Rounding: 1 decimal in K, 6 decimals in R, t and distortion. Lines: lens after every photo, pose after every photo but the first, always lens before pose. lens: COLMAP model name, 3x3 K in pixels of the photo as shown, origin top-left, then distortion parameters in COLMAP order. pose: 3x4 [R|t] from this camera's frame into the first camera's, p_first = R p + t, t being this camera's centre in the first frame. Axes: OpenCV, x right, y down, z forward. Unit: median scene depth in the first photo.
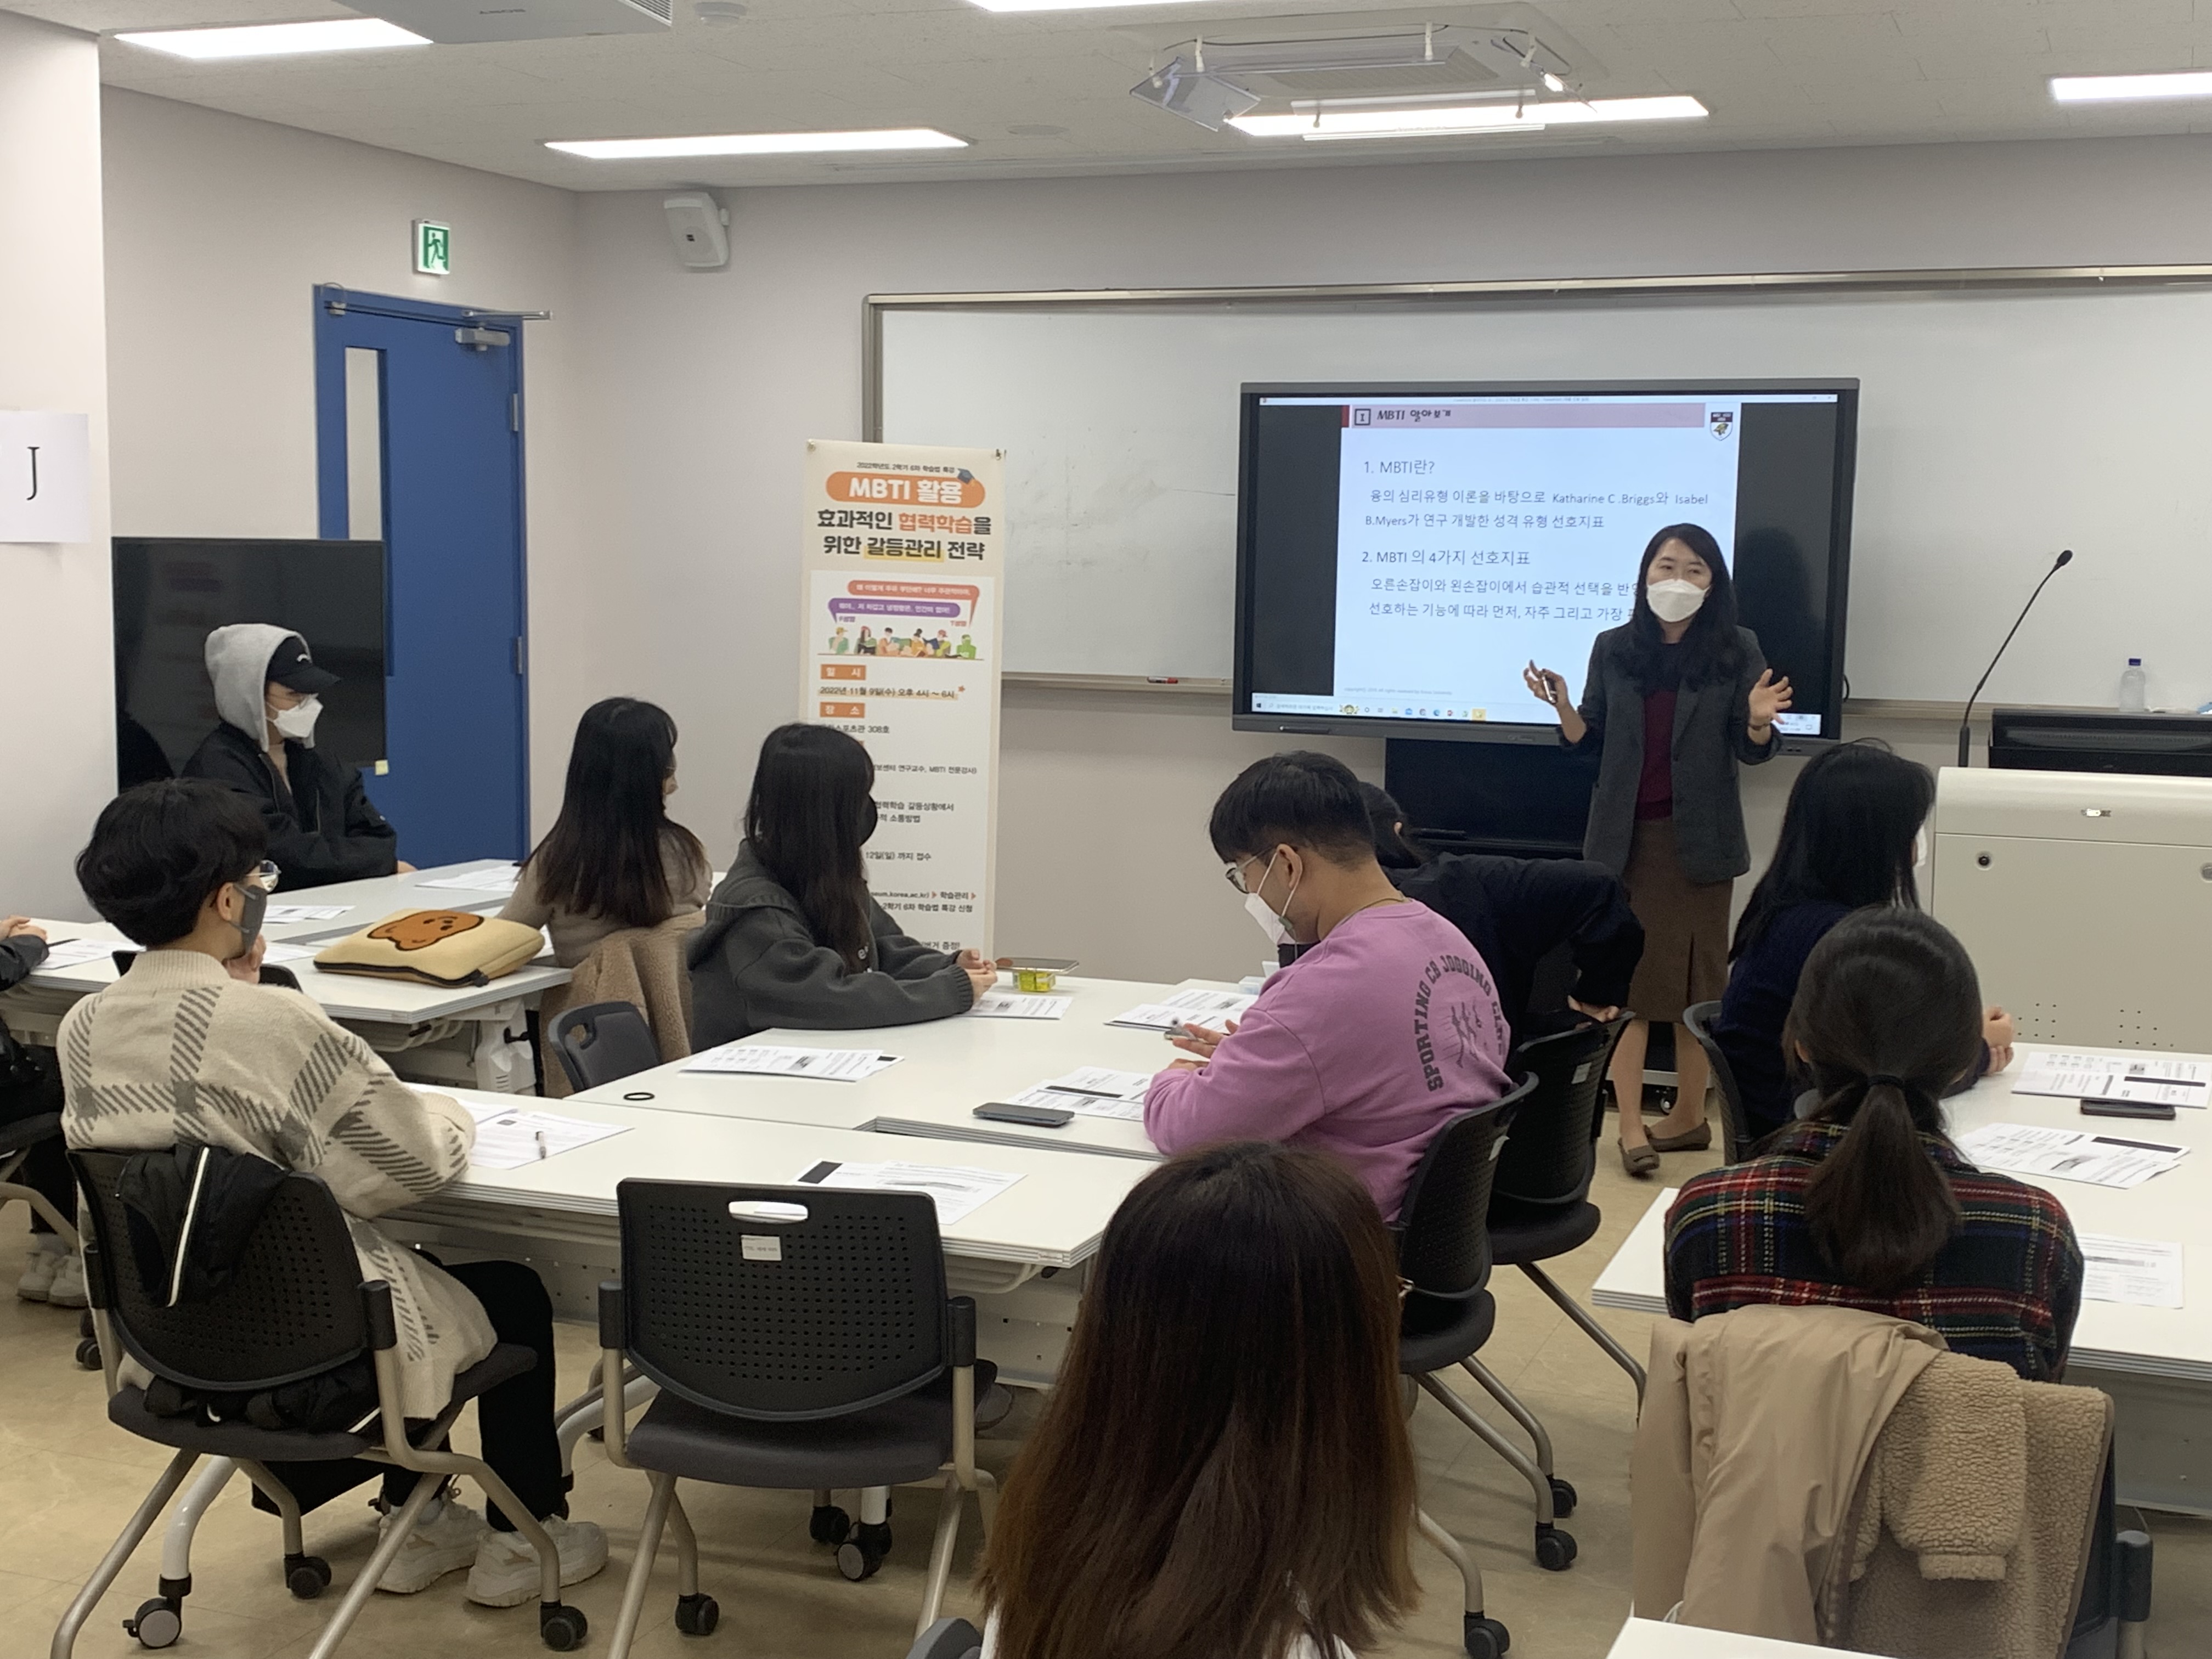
lens RADIAL K [[2776.6, 0, 1036.8], [0, 2776.6, 822.3], [0, 0, 1]] dist [0.110667, 0.000000]
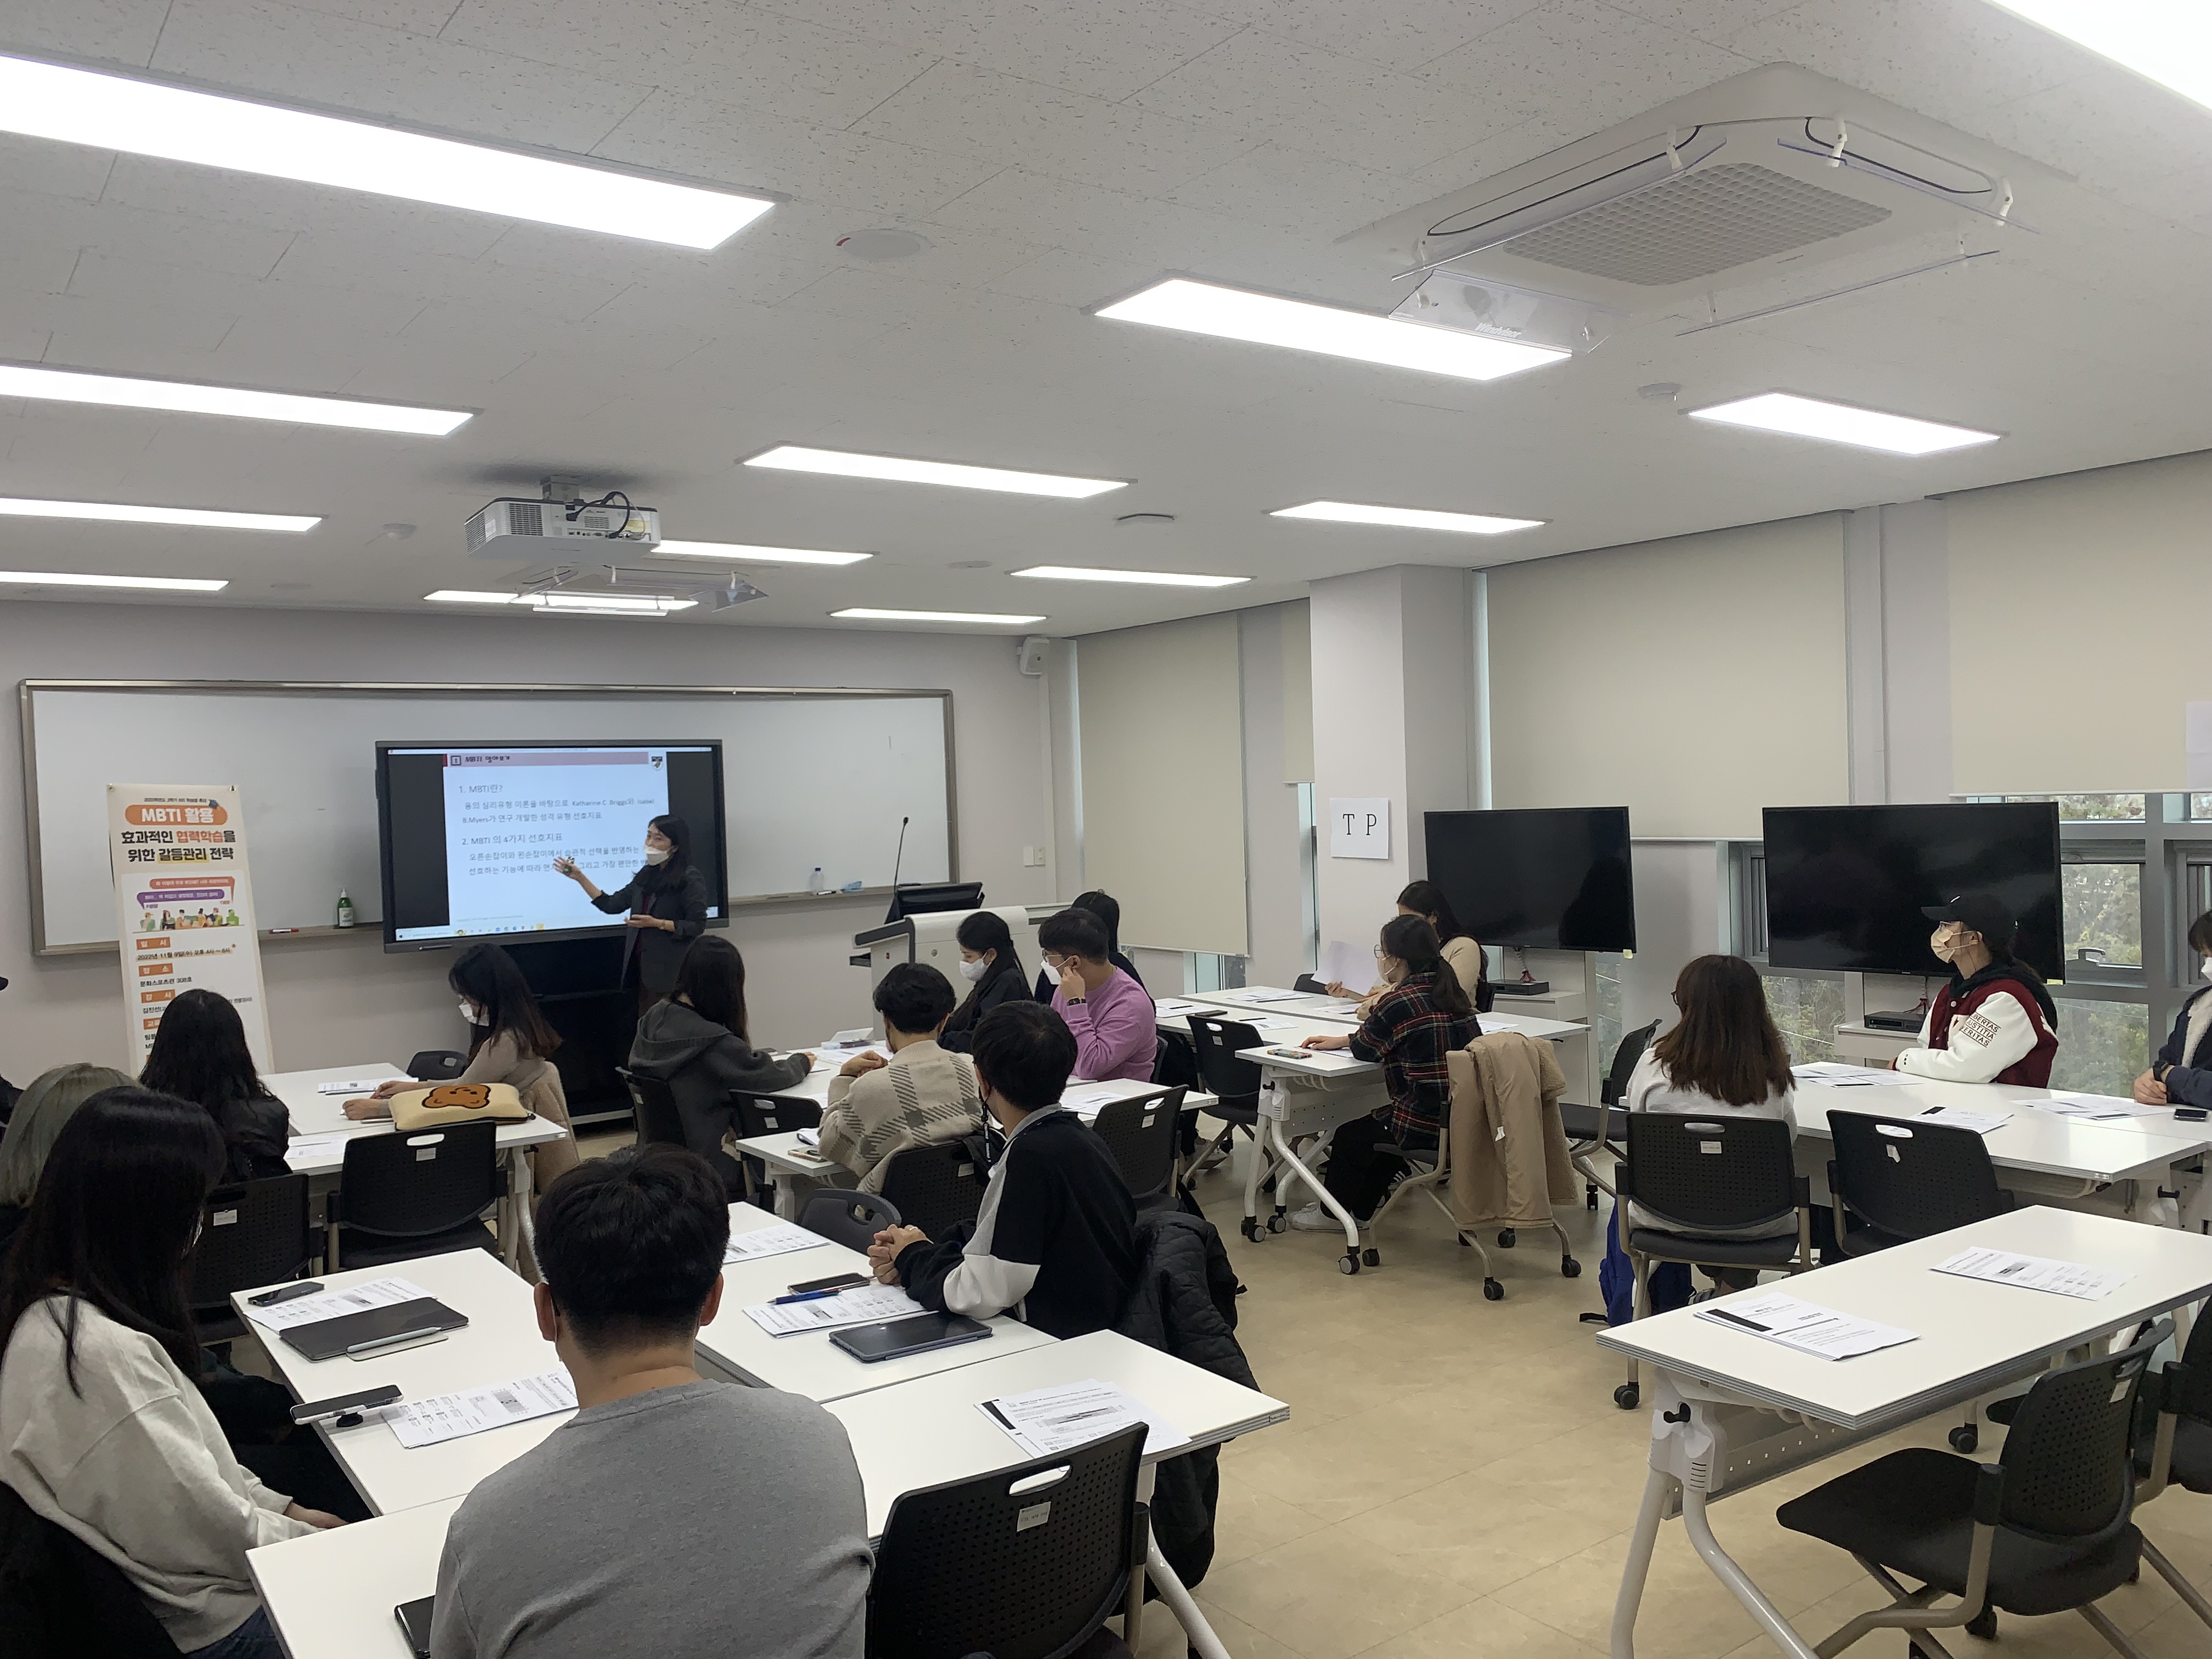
lens RADIAL K [[1685.9, 0, 1119.0], [0, 1685.9, 833.9], [0, 0, 1]] dist [0.031835, -0.038412]
pose [[0.518598, -0.055456, 0.853218, -0.532100], [0.139156, 0.990064, -0.020230, -0.022077], [-0.843618, 0.129222, 0.521163, 0.114227]]
